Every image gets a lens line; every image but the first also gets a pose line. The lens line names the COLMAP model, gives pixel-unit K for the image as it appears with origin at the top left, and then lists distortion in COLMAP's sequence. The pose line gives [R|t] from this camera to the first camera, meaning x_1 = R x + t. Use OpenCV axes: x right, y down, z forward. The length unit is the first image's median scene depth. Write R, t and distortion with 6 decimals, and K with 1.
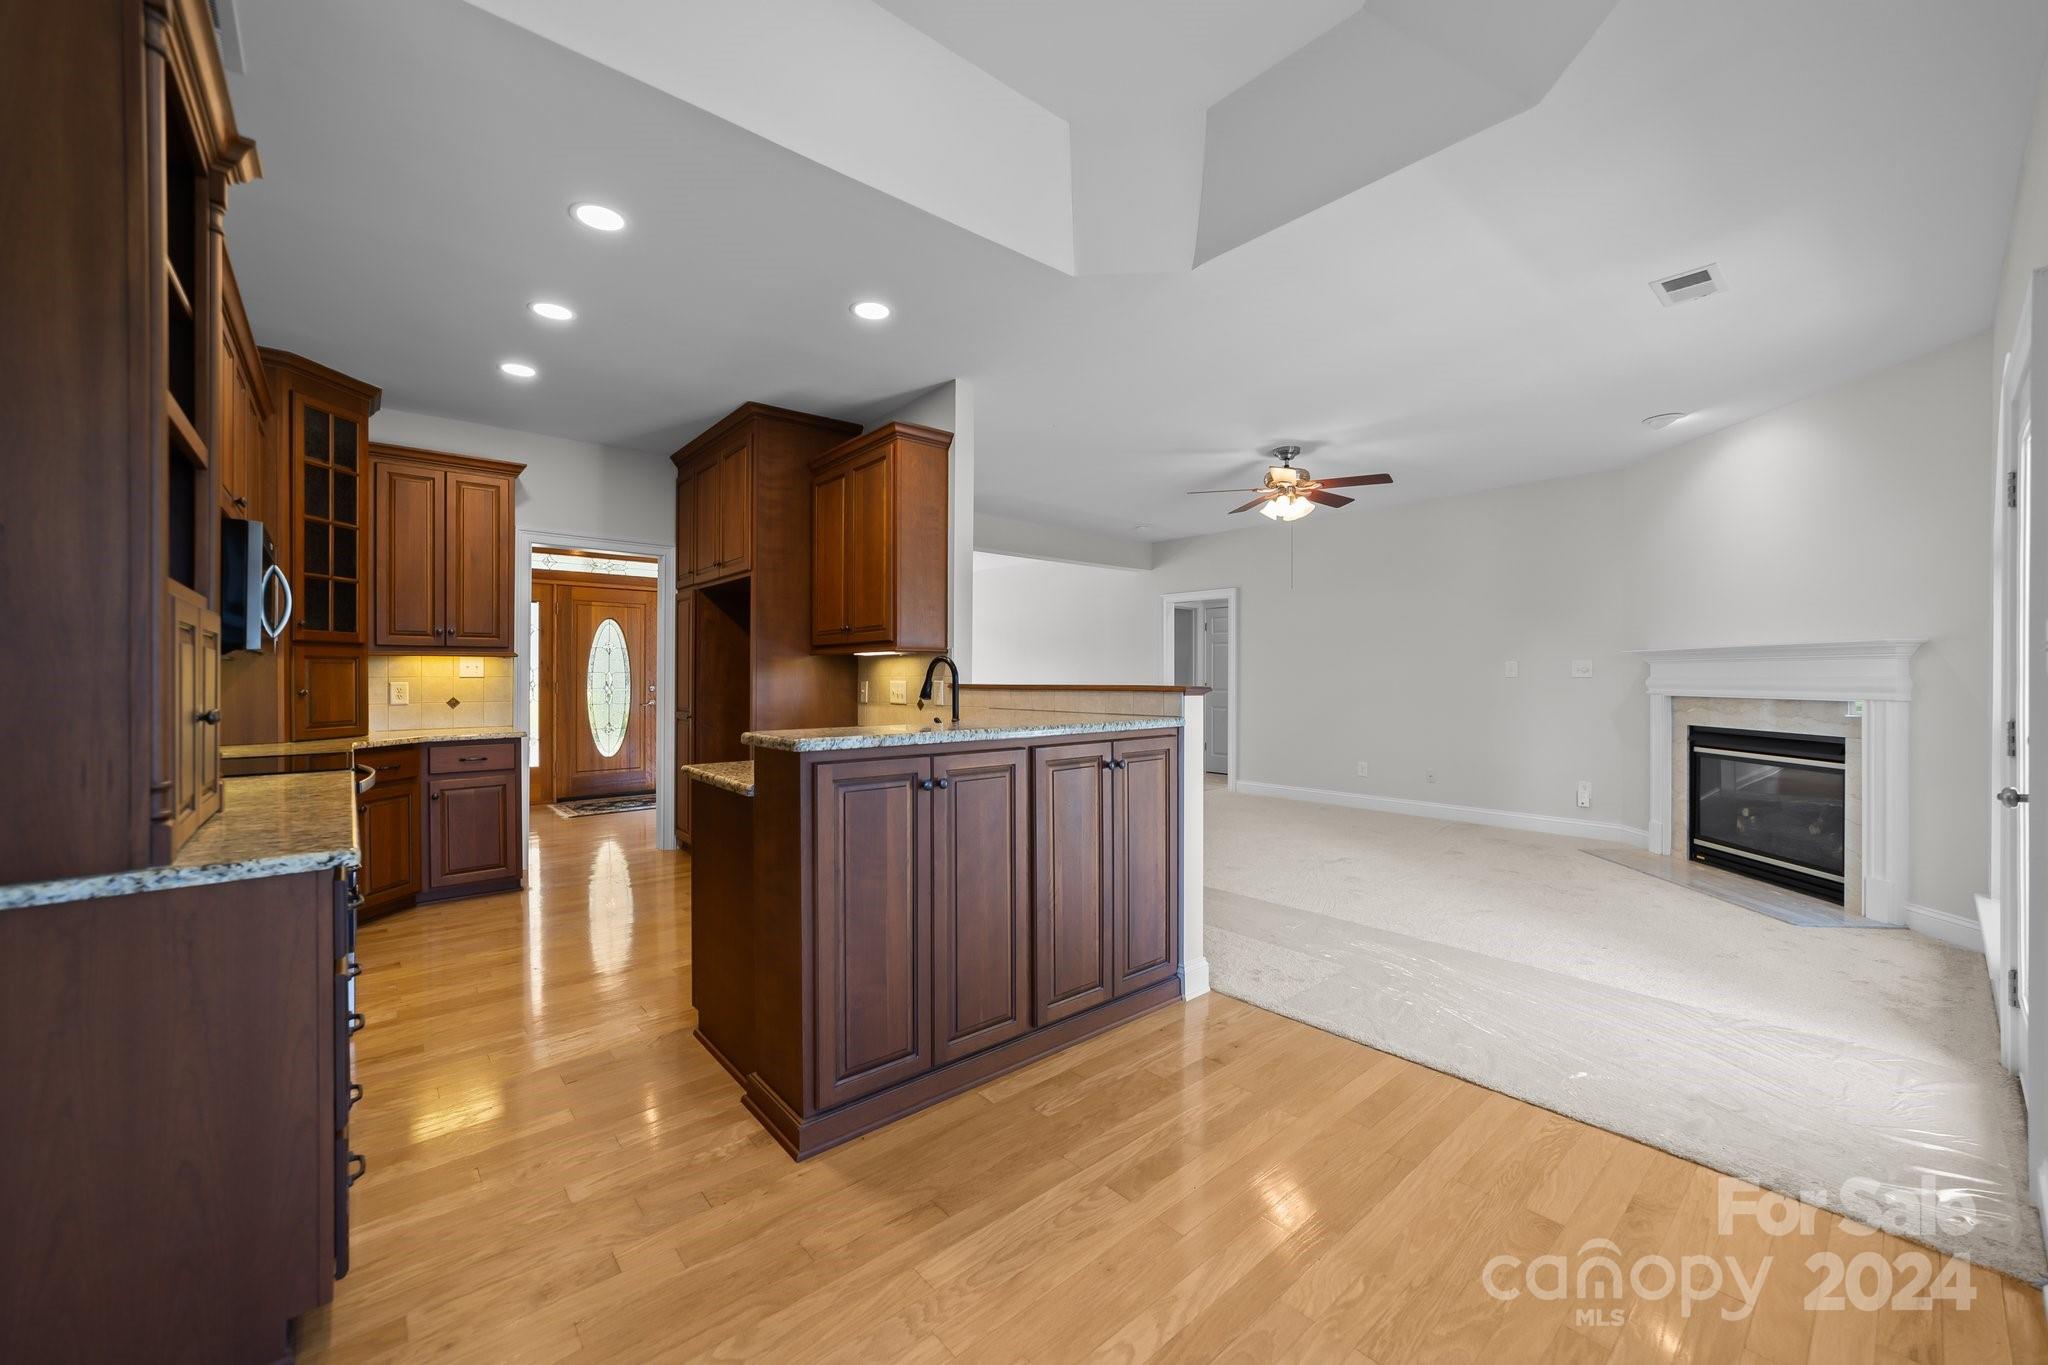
lens RADIAL K [[793.4, 0, 1020.2], [0, 793.4, 678.2], [0, 0, 1]] dist [-0.014188, 0.007701]
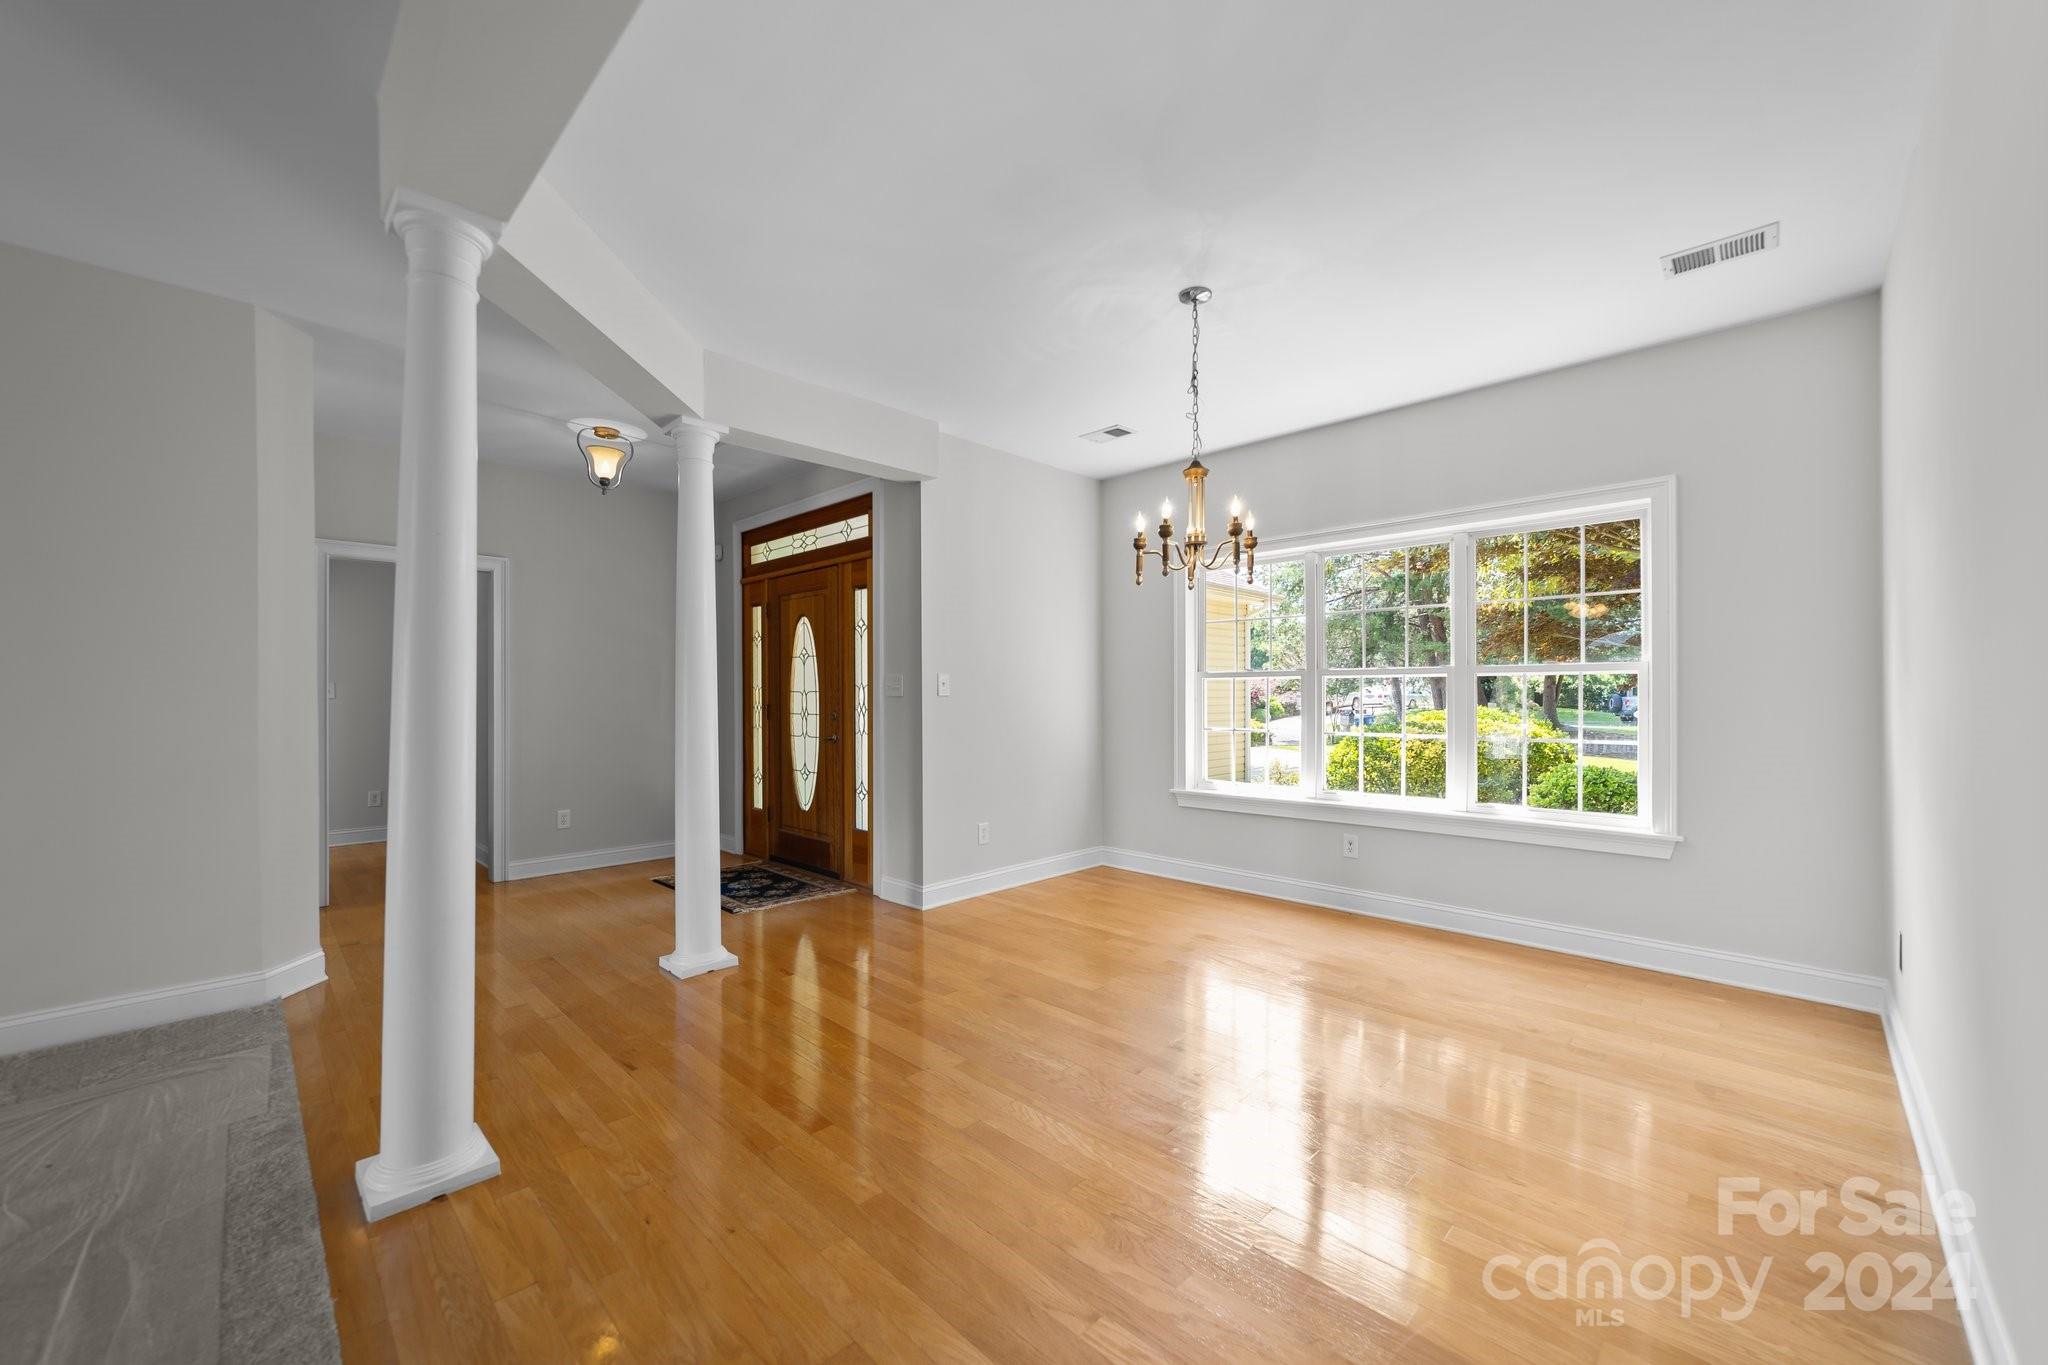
lens RADIAL K [[793.4, 0, 1021.8], [0, 793.4, 689.9], [0, 0, 1]] dist [-0.014188, 0.007701]
pose [[0.076277, -0.005973, -0.997069, 0.331272], [-0.002124, 0.999979, -0.006153, -0.007101], [0.997084, 0.002587, 0.076262, 1.918744]]
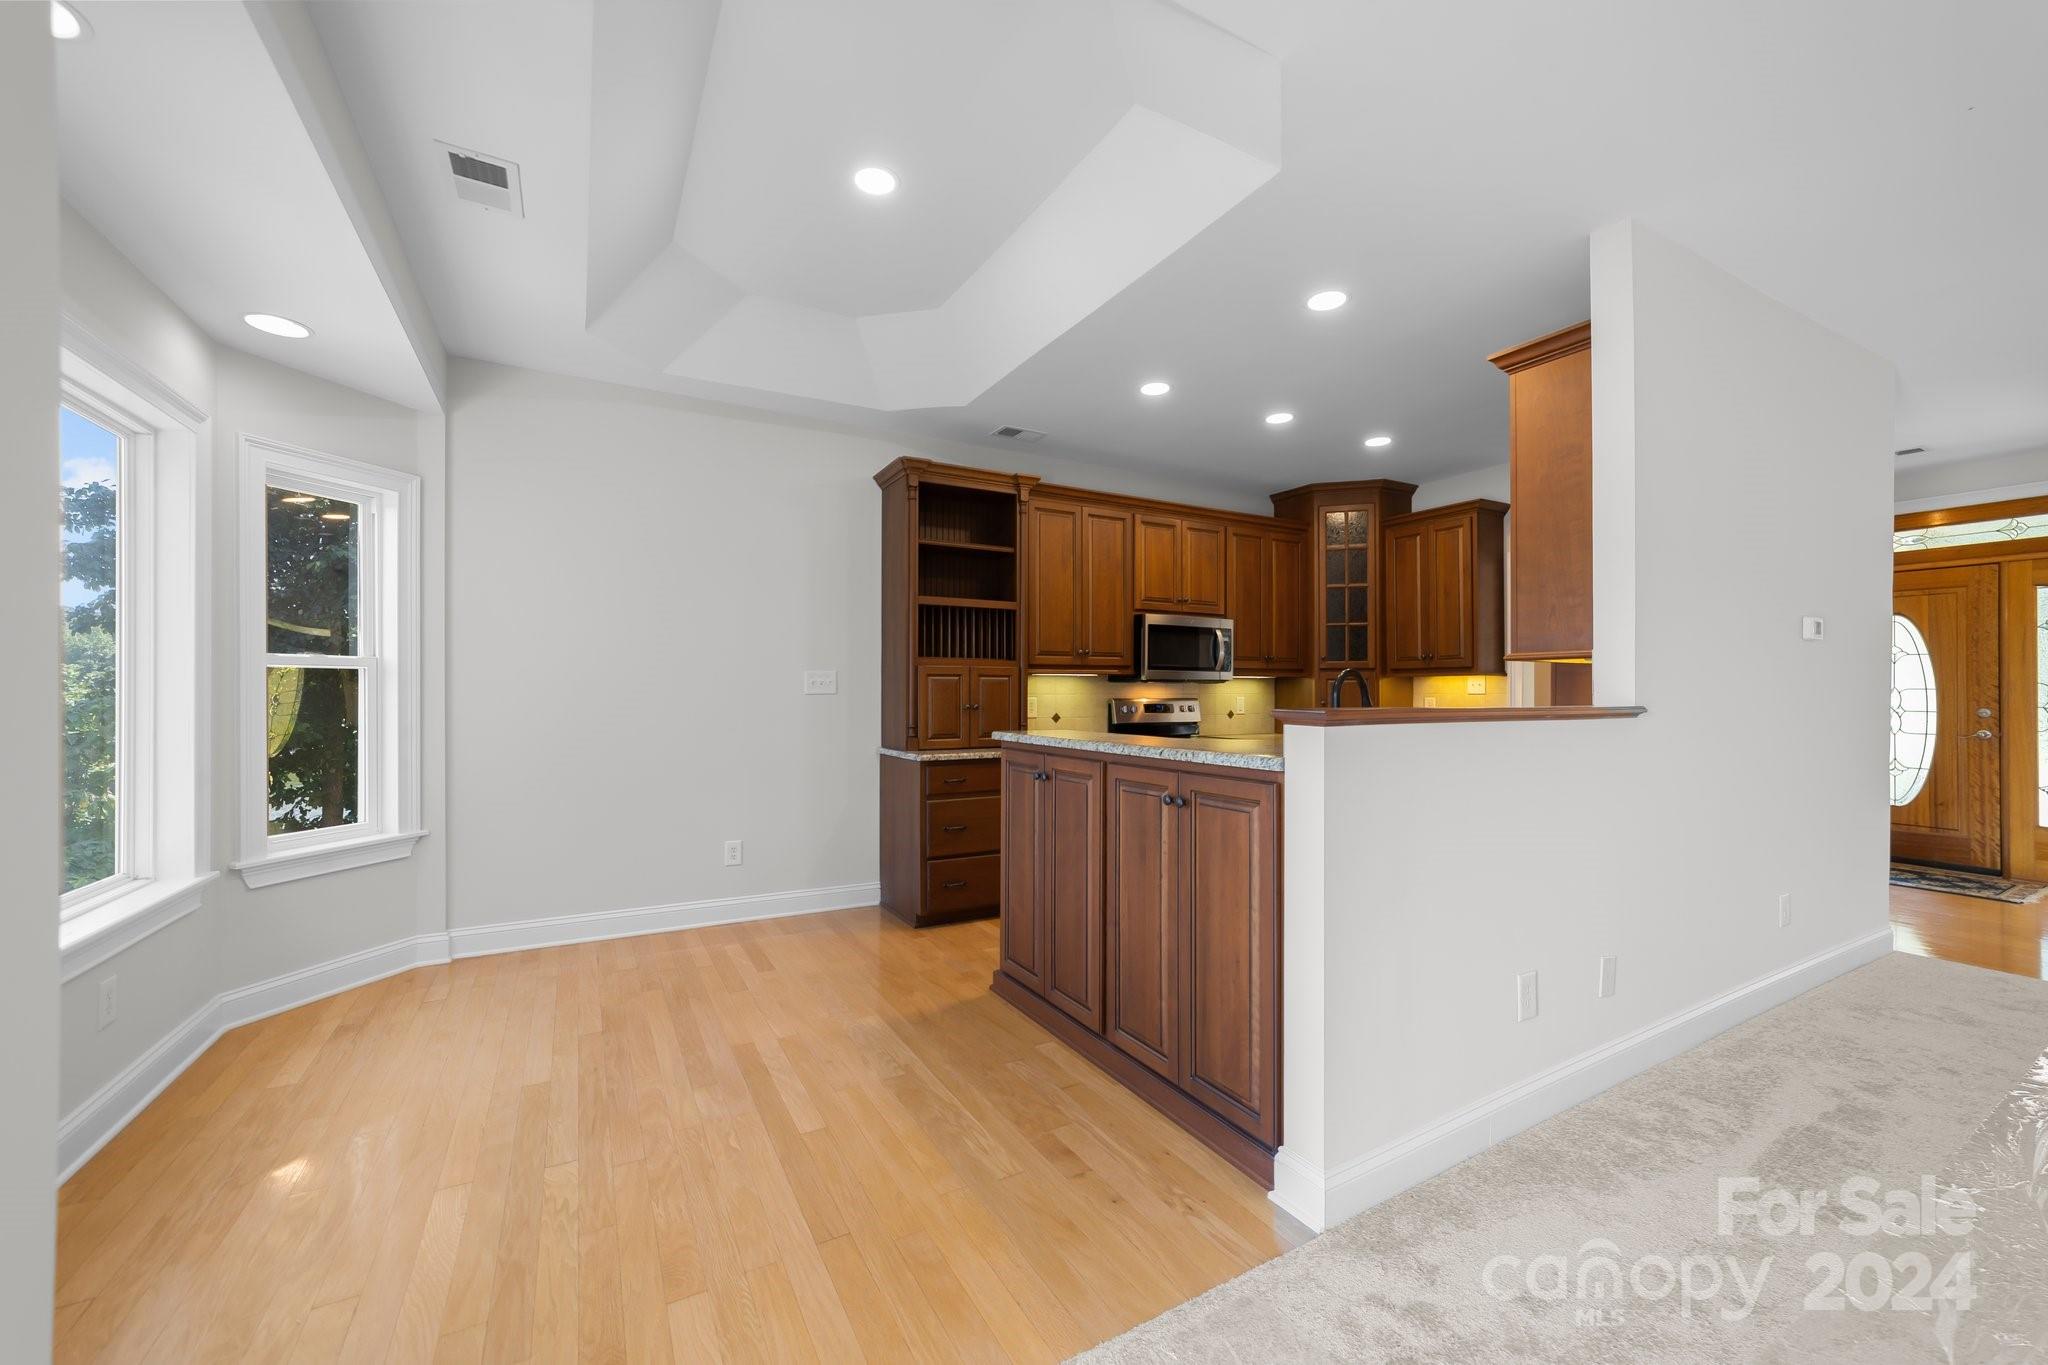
lens RADIAL K [[793.4, 0, 1022.6], [0, 793.4, 685.6], [0, 0, 1]] dist [-0.014188, 0.007701]
pose [[-0.195830, -0.006253, -0.980618, 0.575979], [-0.004755, 0.999974, -0.005427, -0.003483], [0.980626, 0.003600, -0.195855, 0.603949]]
